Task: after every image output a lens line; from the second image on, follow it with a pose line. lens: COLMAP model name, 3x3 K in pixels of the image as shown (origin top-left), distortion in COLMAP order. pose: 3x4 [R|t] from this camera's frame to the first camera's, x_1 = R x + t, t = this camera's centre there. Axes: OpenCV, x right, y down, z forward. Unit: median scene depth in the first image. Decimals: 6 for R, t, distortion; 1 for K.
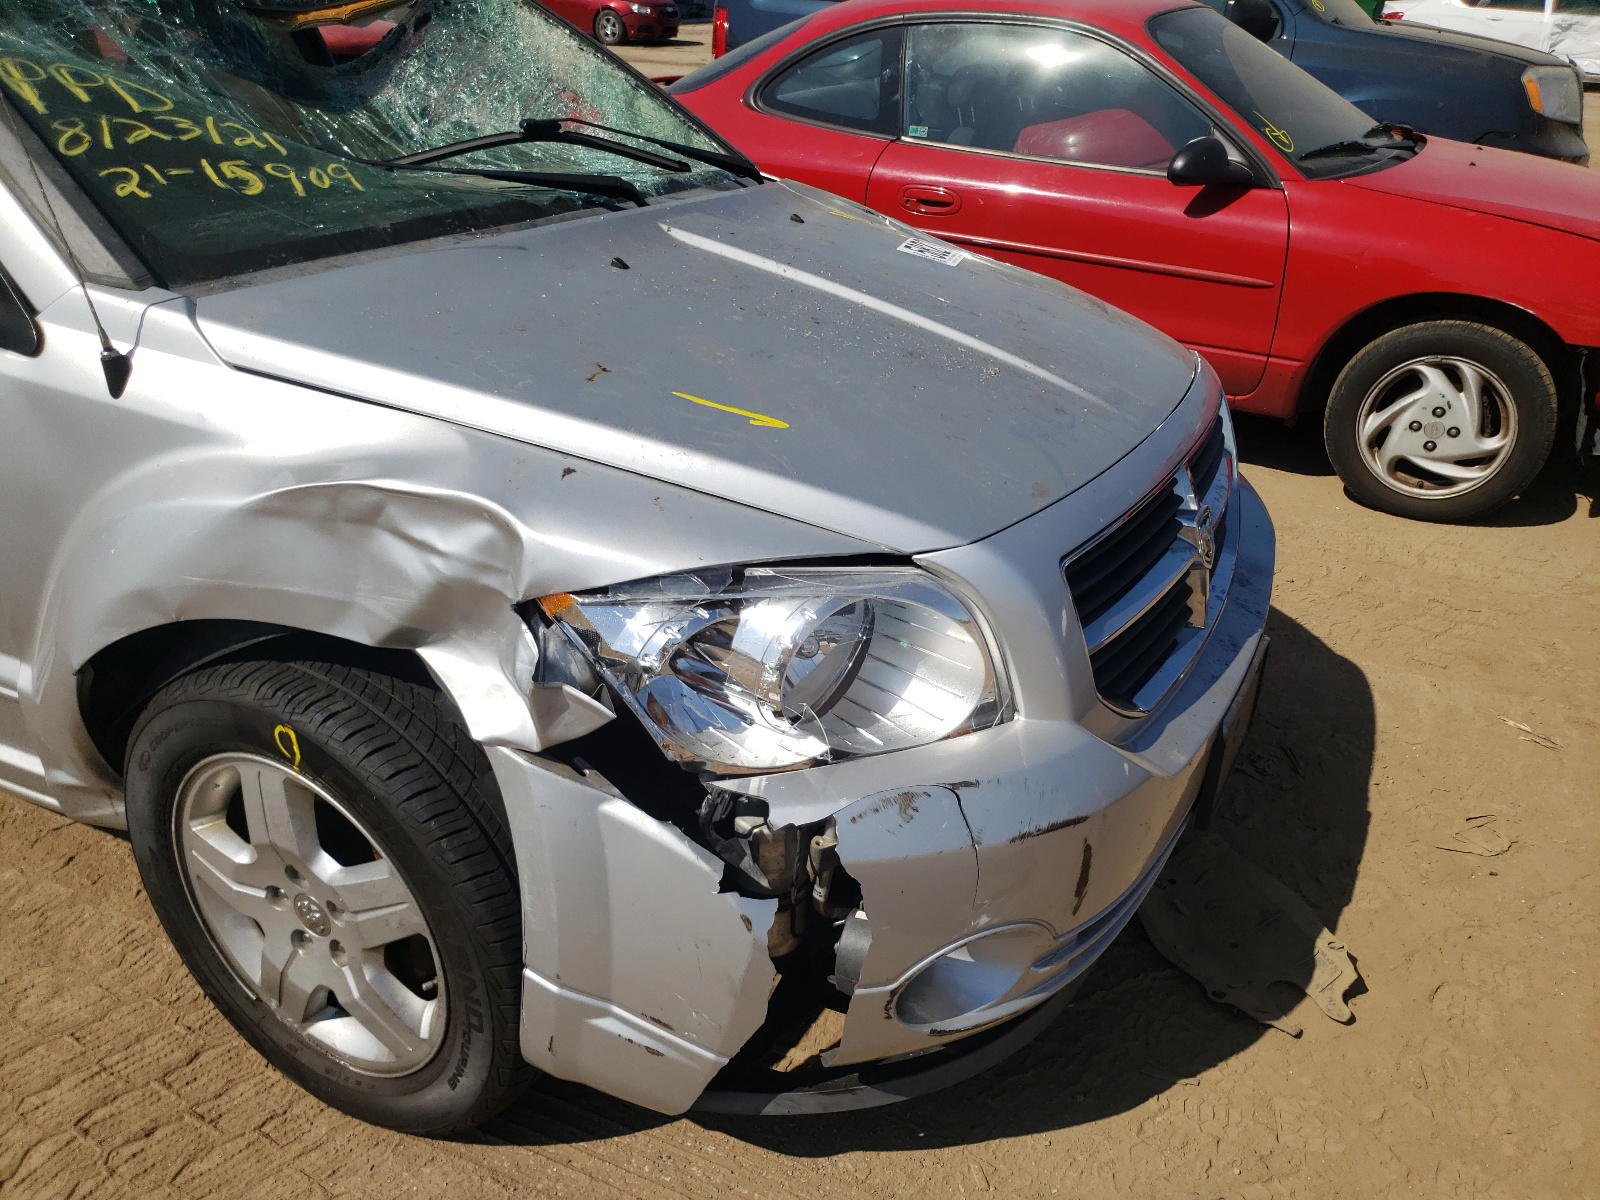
lens RADIAL K [[1229.5, 0, 803.5], [0, 1229.5, 591.9], [0, 0, 1]] dist [-0.008640, 0.003839]
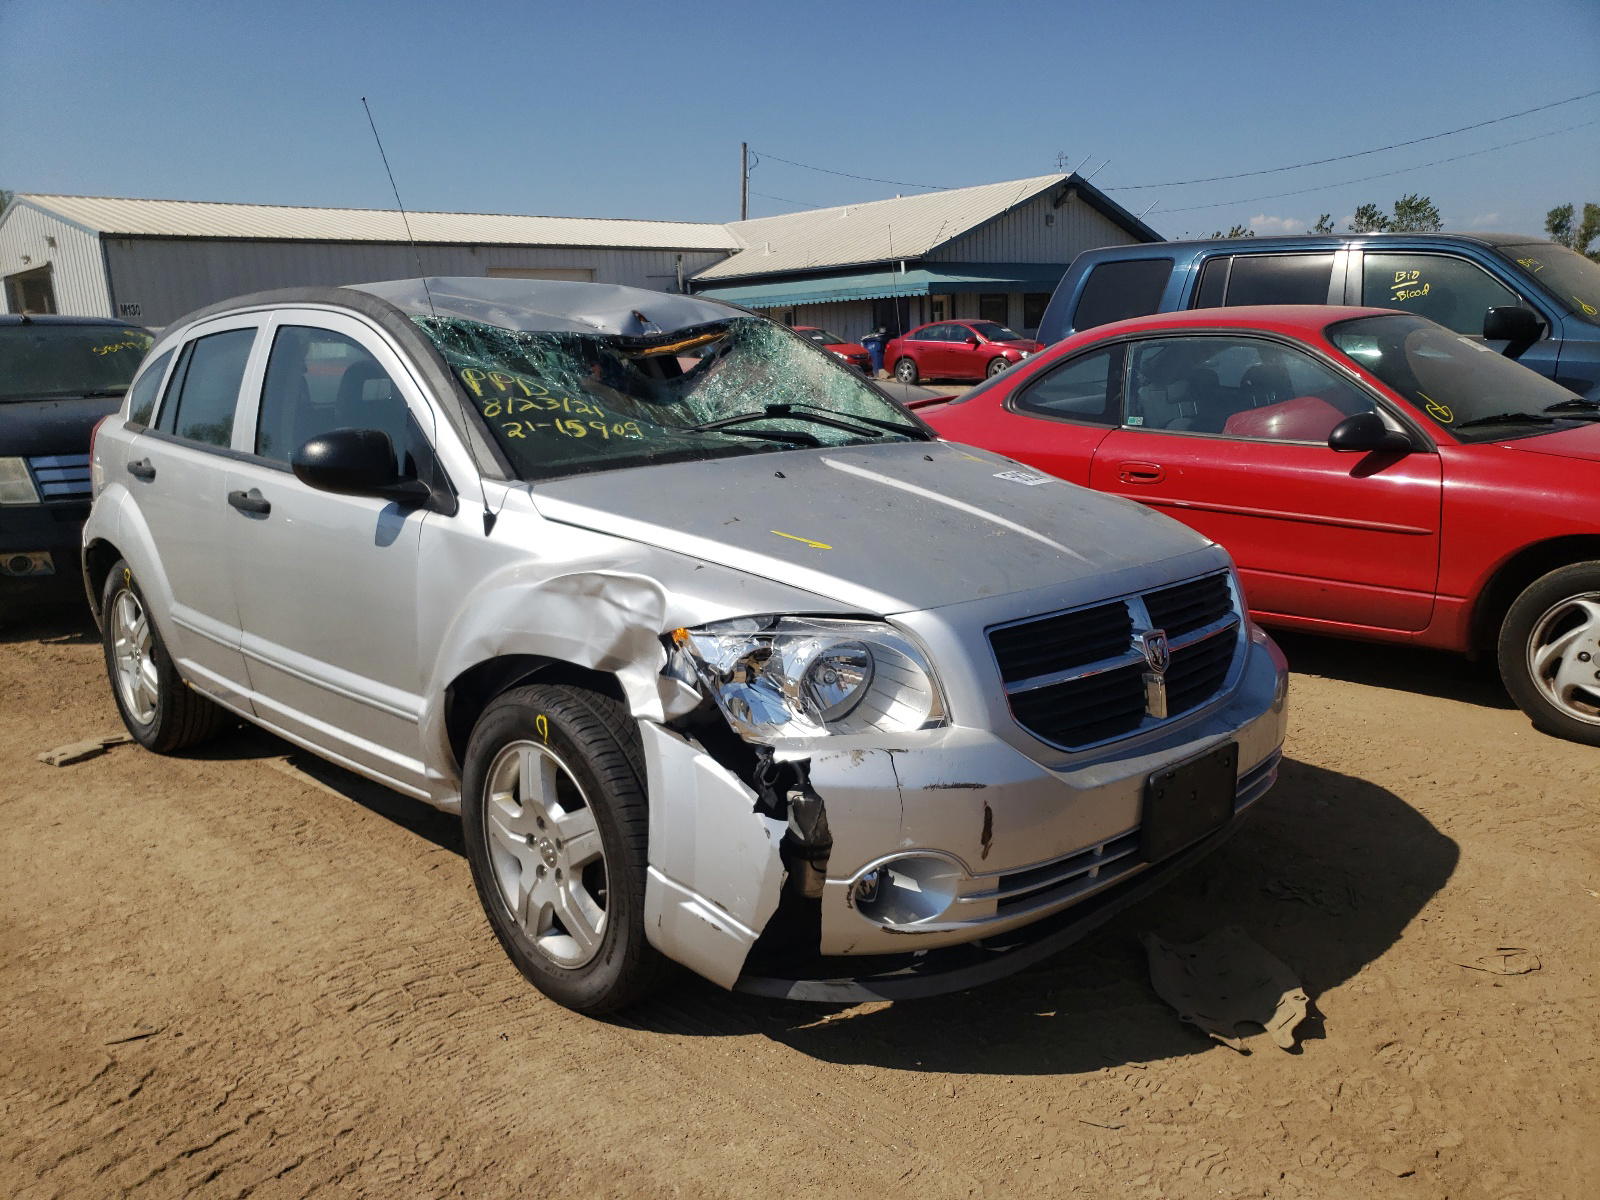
lens RADIAL K [[1211.3, 0, 800.0], [0, 1211.3, 600.0], [0, 0, 1]] dist [0.066589, -0.107666]
pose [[0.946133, 0.013674, -0.323489, 0.455160], [-0.093609, 0.967993, -0.232868, 0.303761], [0.309950, 0.250606, 0.917130, -0.481483]]
